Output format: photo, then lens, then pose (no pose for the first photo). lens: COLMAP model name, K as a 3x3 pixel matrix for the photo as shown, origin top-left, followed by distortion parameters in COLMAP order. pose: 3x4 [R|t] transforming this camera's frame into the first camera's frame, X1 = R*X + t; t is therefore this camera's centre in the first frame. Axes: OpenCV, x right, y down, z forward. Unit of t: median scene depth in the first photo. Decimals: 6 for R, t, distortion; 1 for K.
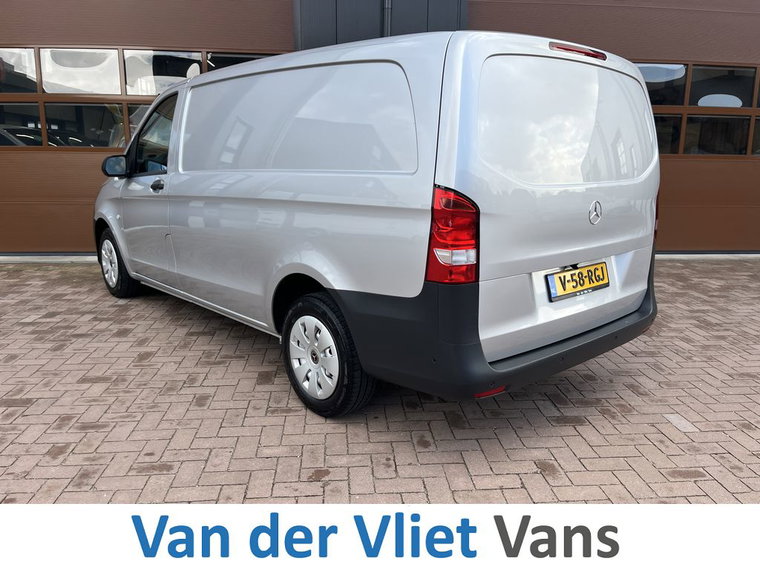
lens RADIAL K [[608.4, 0, 390.9], [0, 608.4, 286.7], [0, 0, 1]] dist [0.062051, -0.101436]
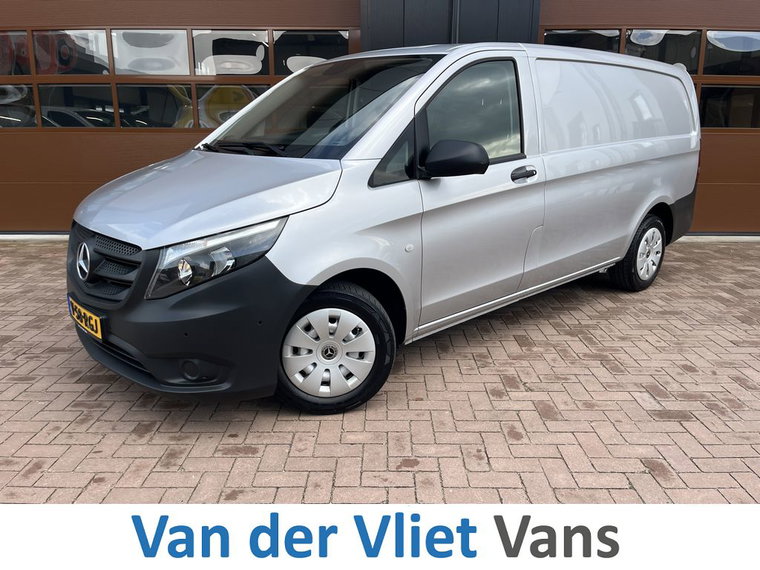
lens RADIAL K [[608.4, 0, 381.4], [0, 608.4, 282.5], [0, 0, 1]] dist [0.062051, -0.101436]
pose [[0.995322, 0.012039, -0.095860, -0.049635], [-0.009773, 0.999662, 0.024081, 0.001387], [0.096117, -0.023032, 0.995104, 0.039614]]
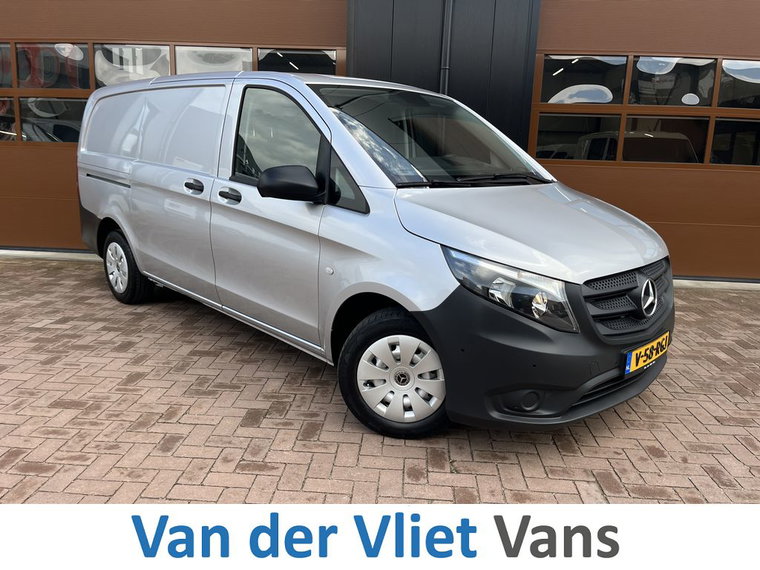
lens RADIAL K [[608.4, 0, 376.5], [0, 608.4, 283.1], [0, 0, 1]] dist [0.062051, -0.101436]
pose [[0.987443, 0.052172, -0.149113, 0.081400], [-0.053793, 0.998529, -0.006860, -0.041138], [0.148535, 0.014795, 0.988796, 0.178133]]
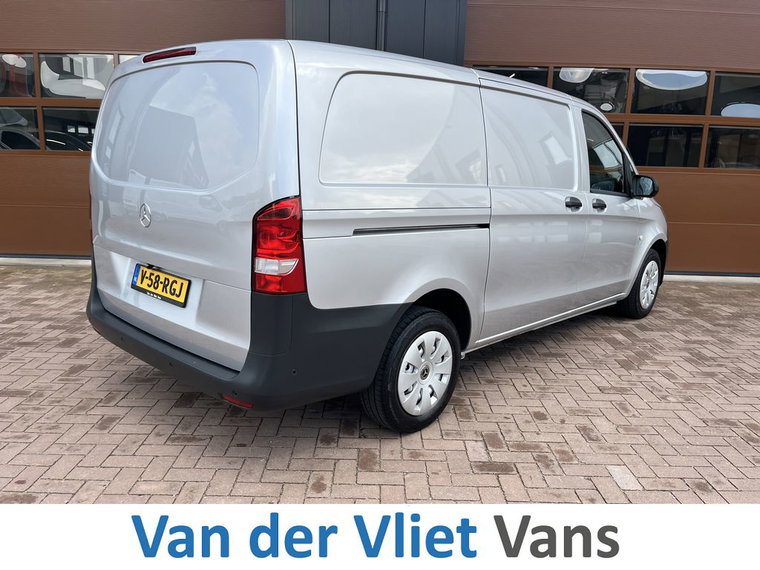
lens RADIAL K [[608.4, 0, 382.9], [0, 608.4, 287.0], [0, 0, 1]] dist [0.062051, -0.101436]
pose [[0.995926, 0.032159, -0.084240, 0.167182], [-0.033095, 0.999405, -0.009733, -0.024402], [0.083877, 0.012481, 0.996398, 0.085959]]
